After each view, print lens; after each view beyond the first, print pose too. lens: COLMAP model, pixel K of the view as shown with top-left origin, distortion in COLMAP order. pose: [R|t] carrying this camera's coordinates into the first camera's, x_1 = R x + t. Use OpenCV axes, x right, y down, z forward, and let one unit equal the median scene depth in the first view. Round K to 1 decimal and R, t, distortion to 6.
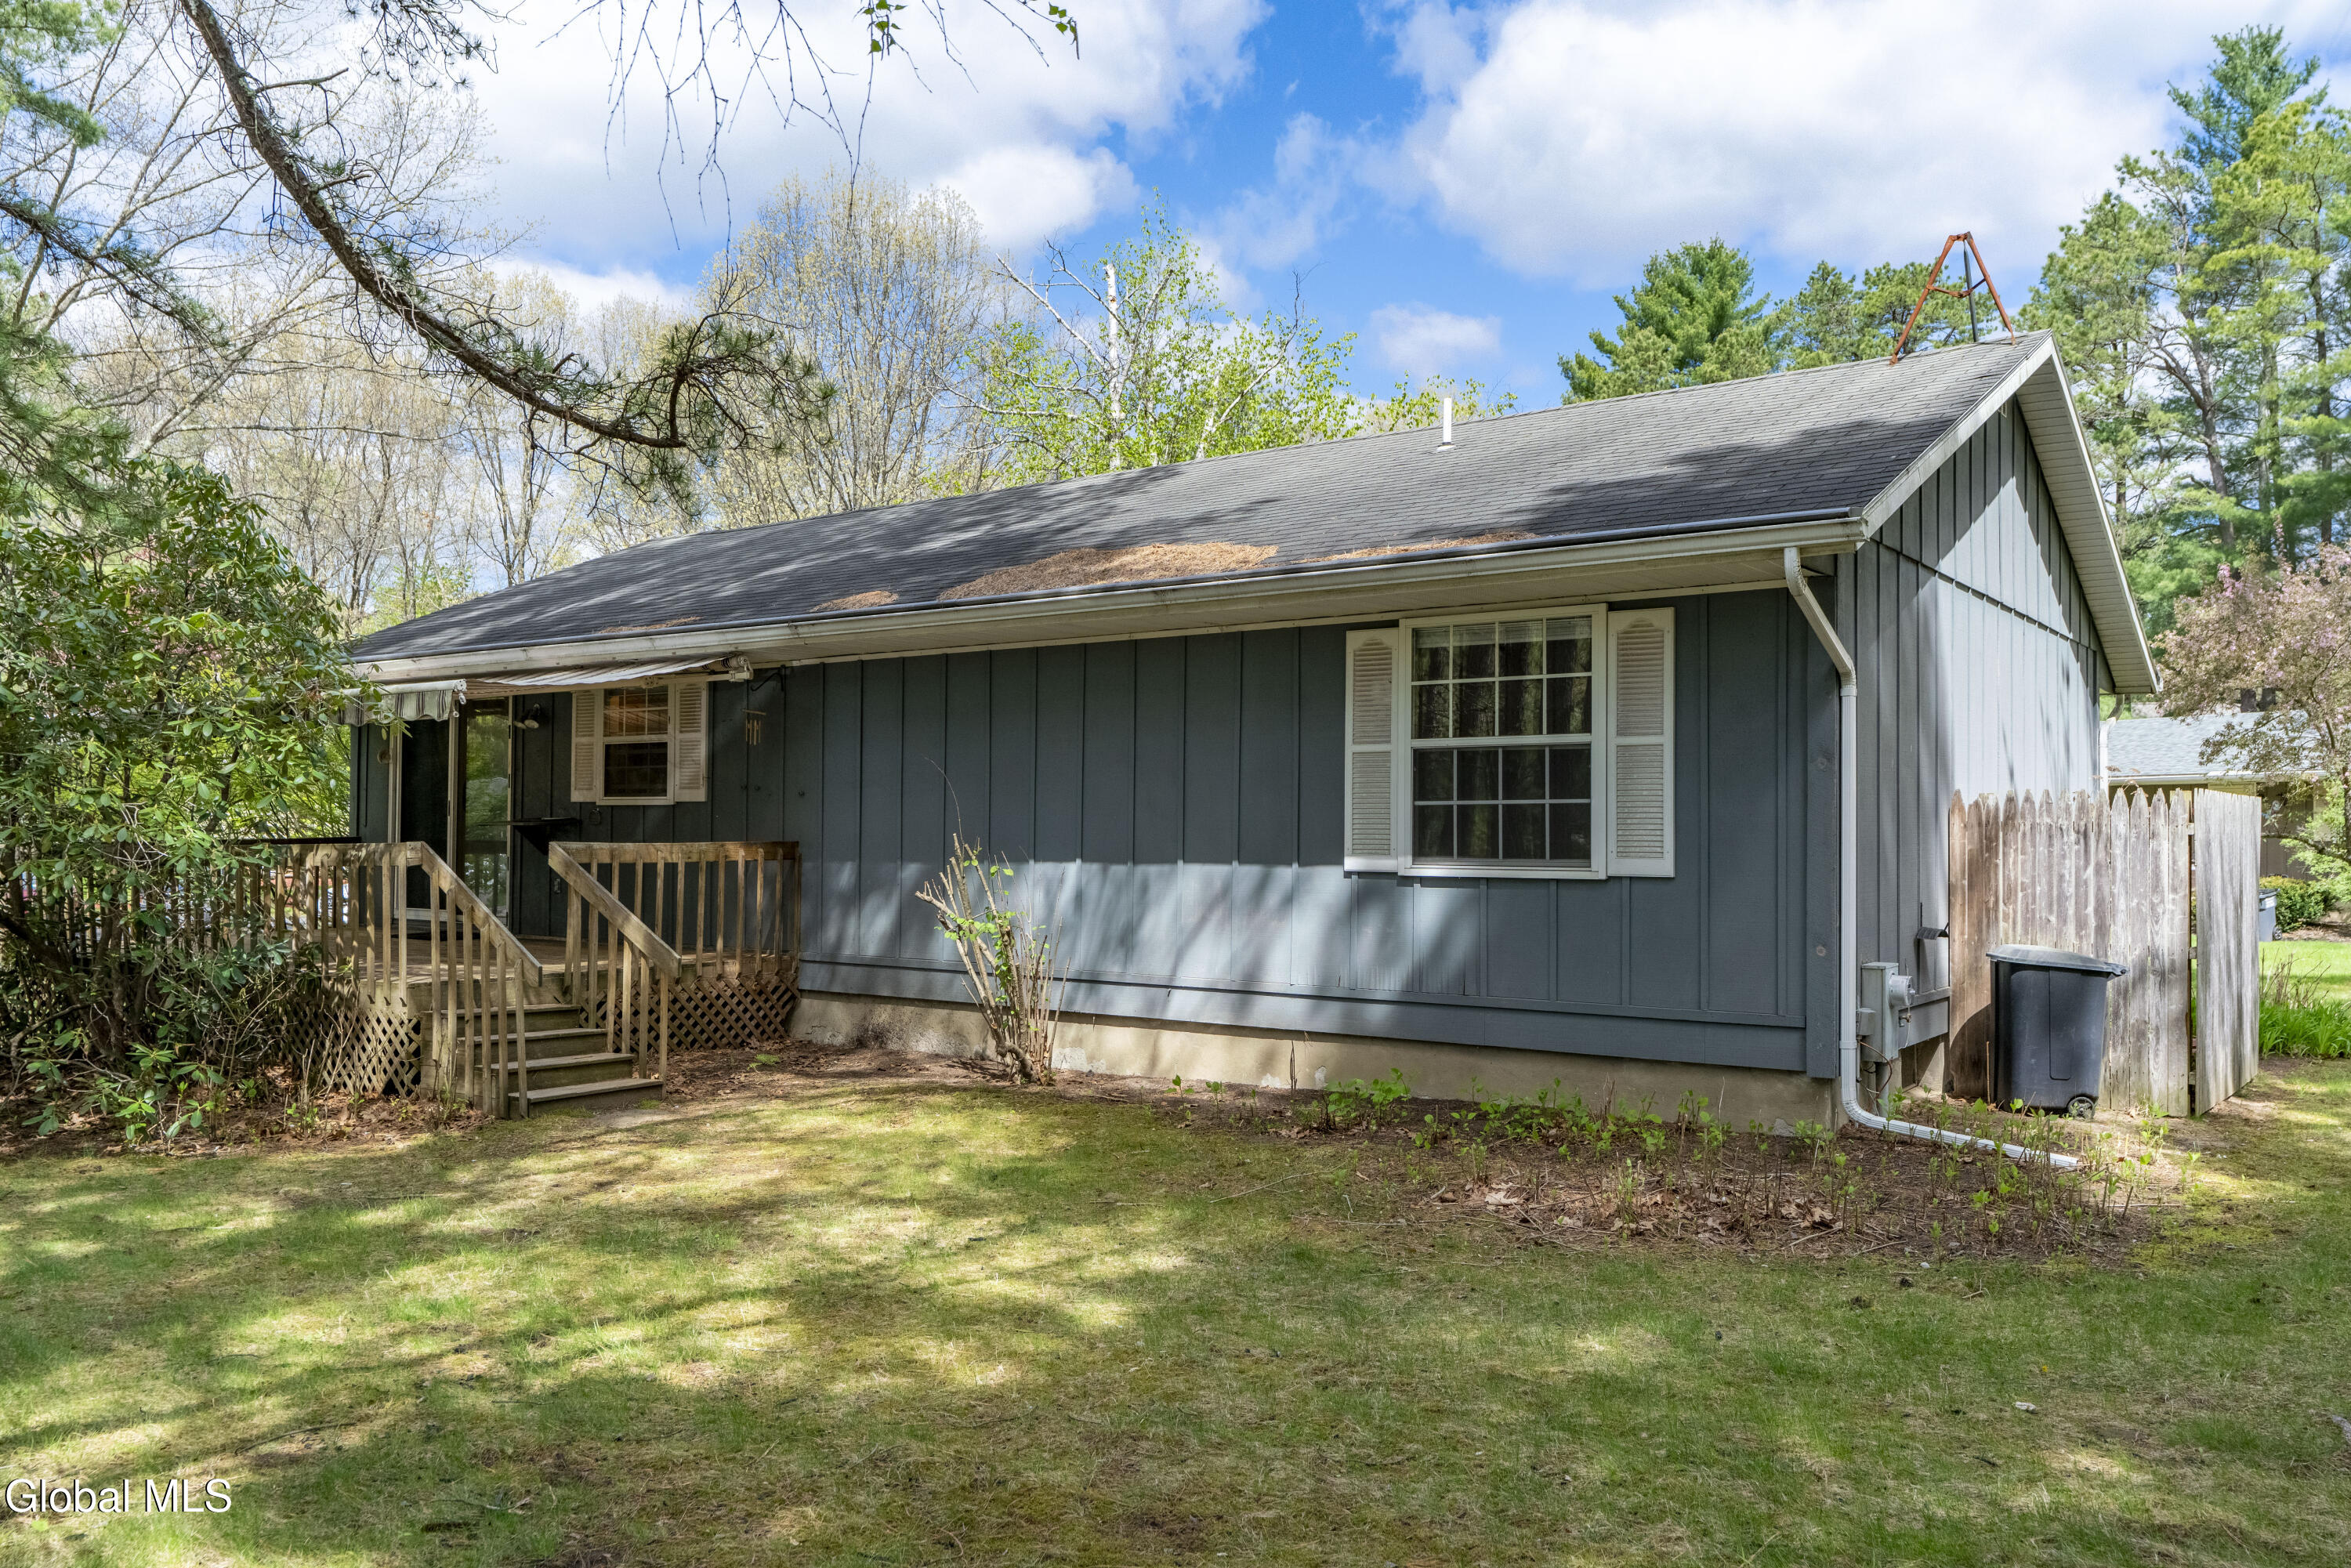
lens RADIAL K [[1800.6, 0, 1175.5], [0, 1800.6, 784.0], [0, 0, 1]] dist [-0.002565, 0.001339]
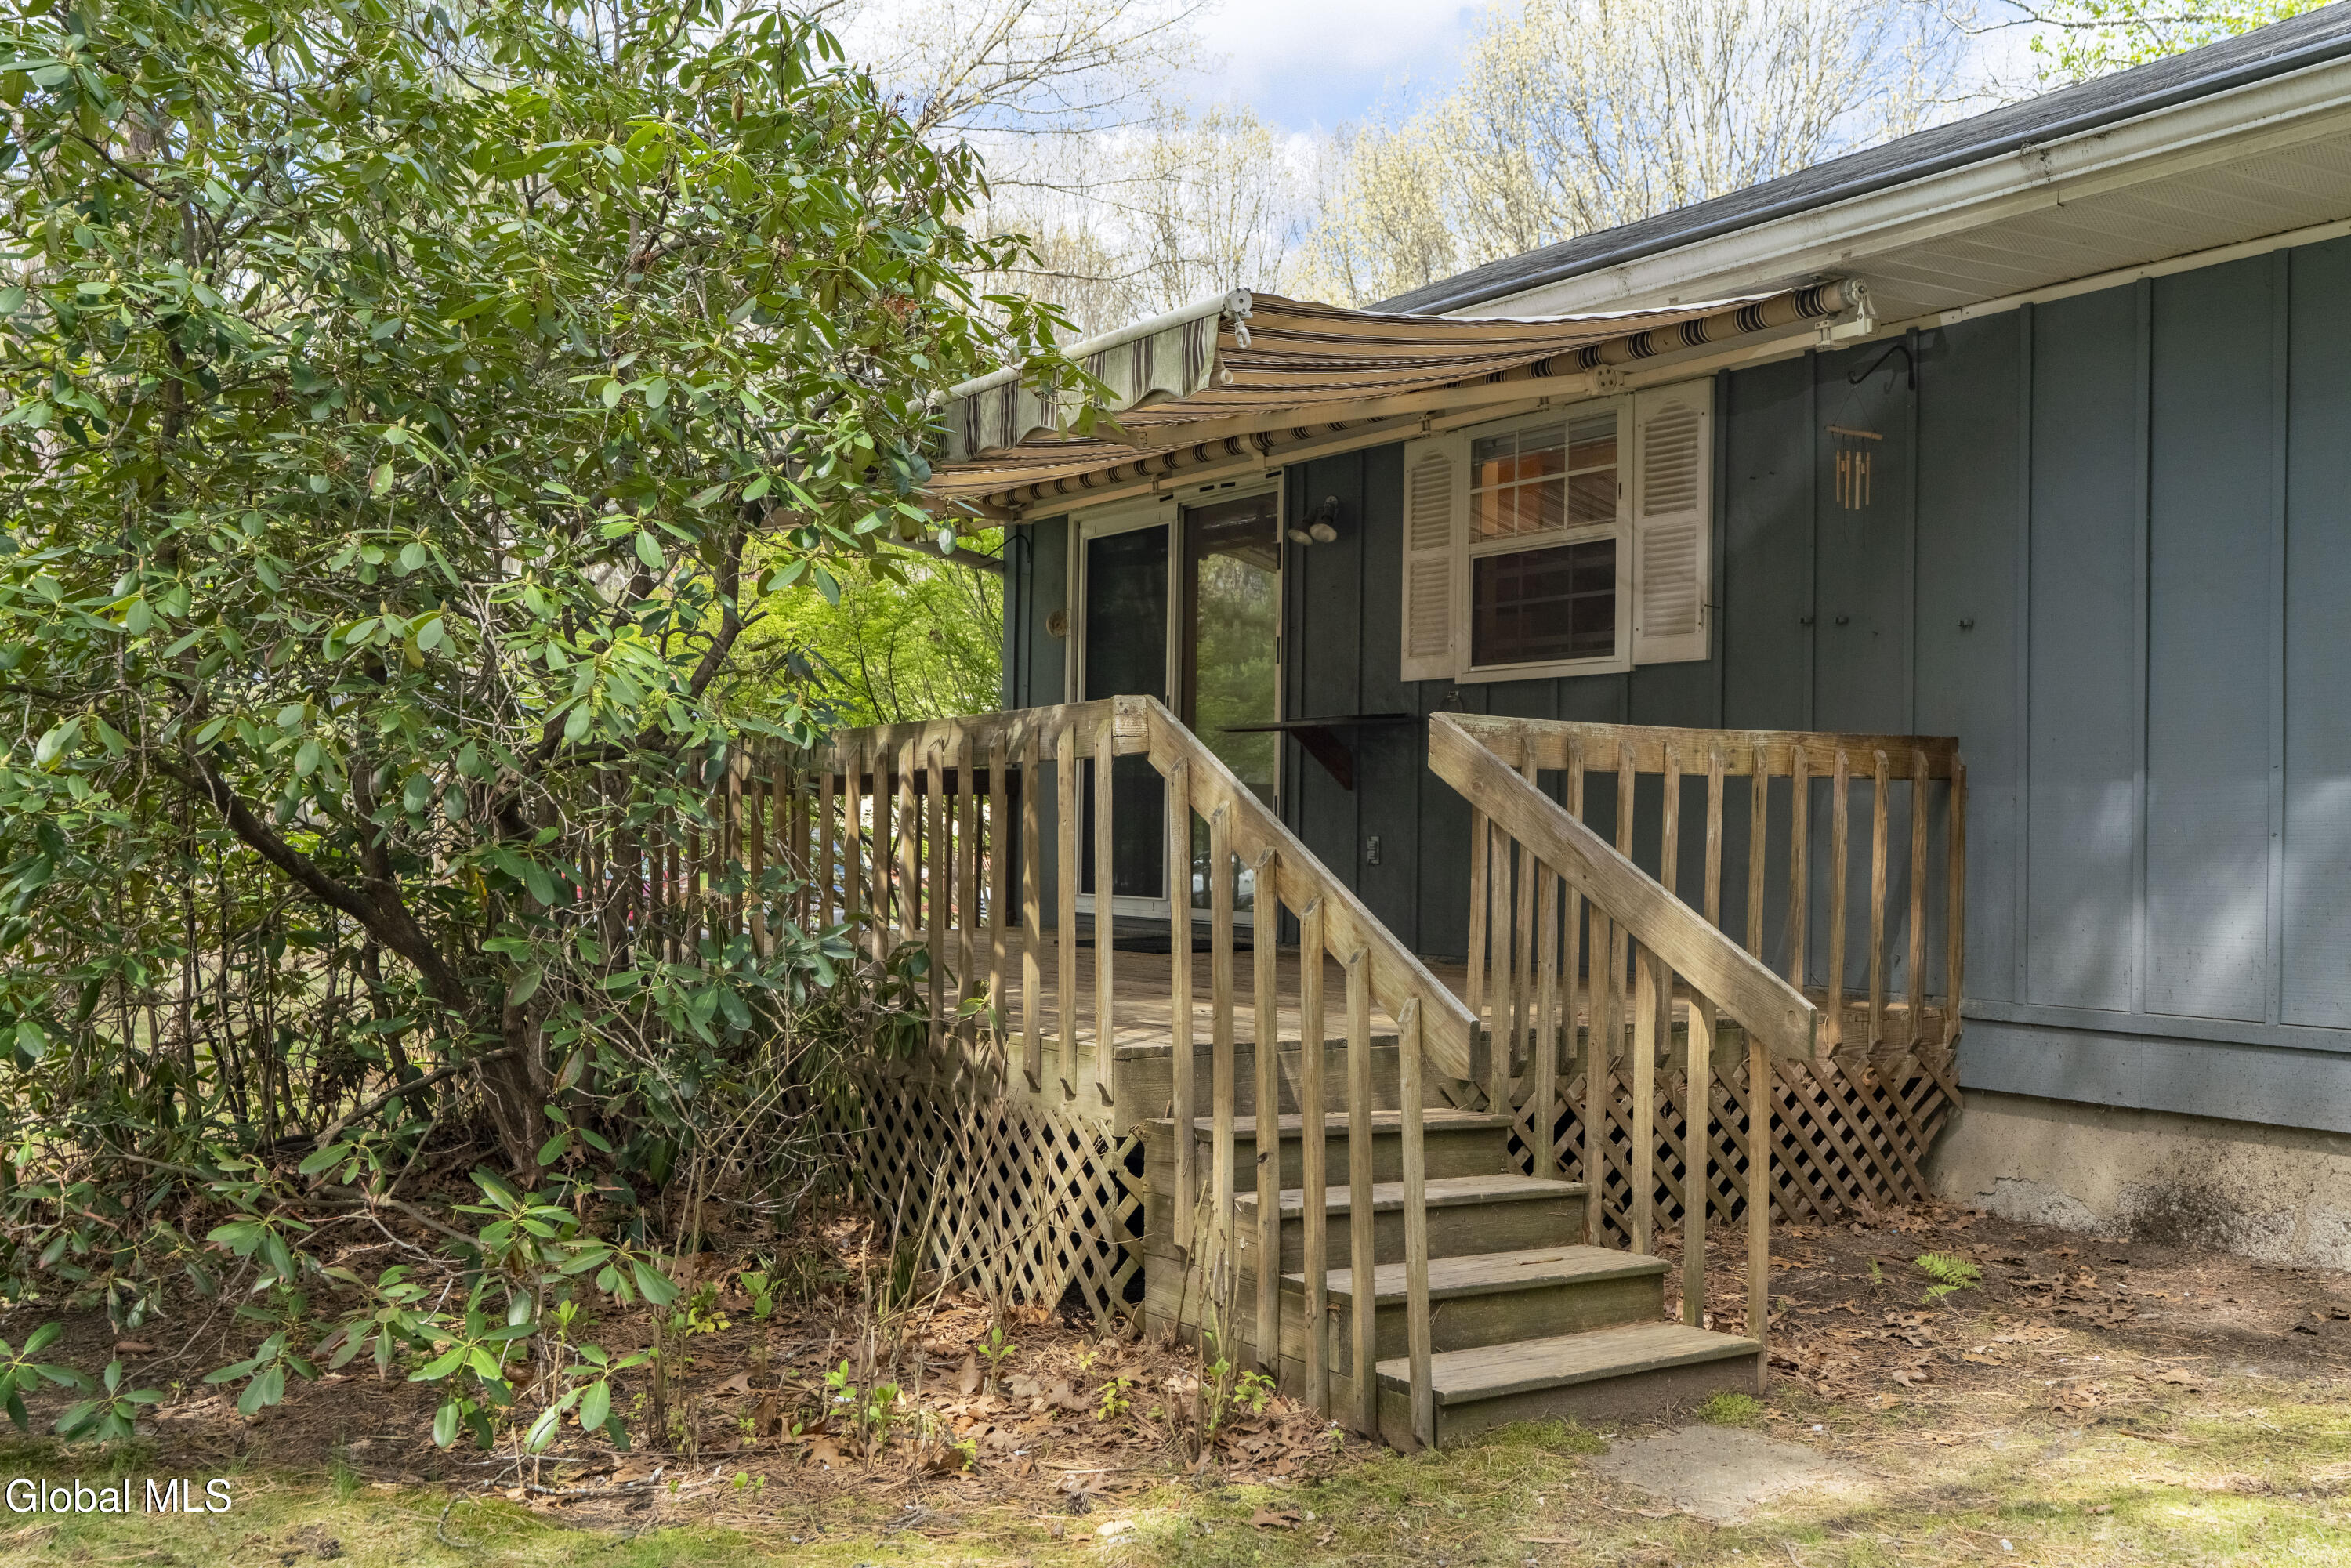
lens RADIAL K [[2286.6, 0, 1175.5], [0, 2286.6, 784.0], [0, 0, 1]] dist [-0.001920, -0.006640]
pose [[0.935420, 0.000557, -0.353539, -0.221309], [0.000322, 0.999997, 0.002427, 0.047851], [0.353539, -0.002385, 0.935417, 0.499794]]
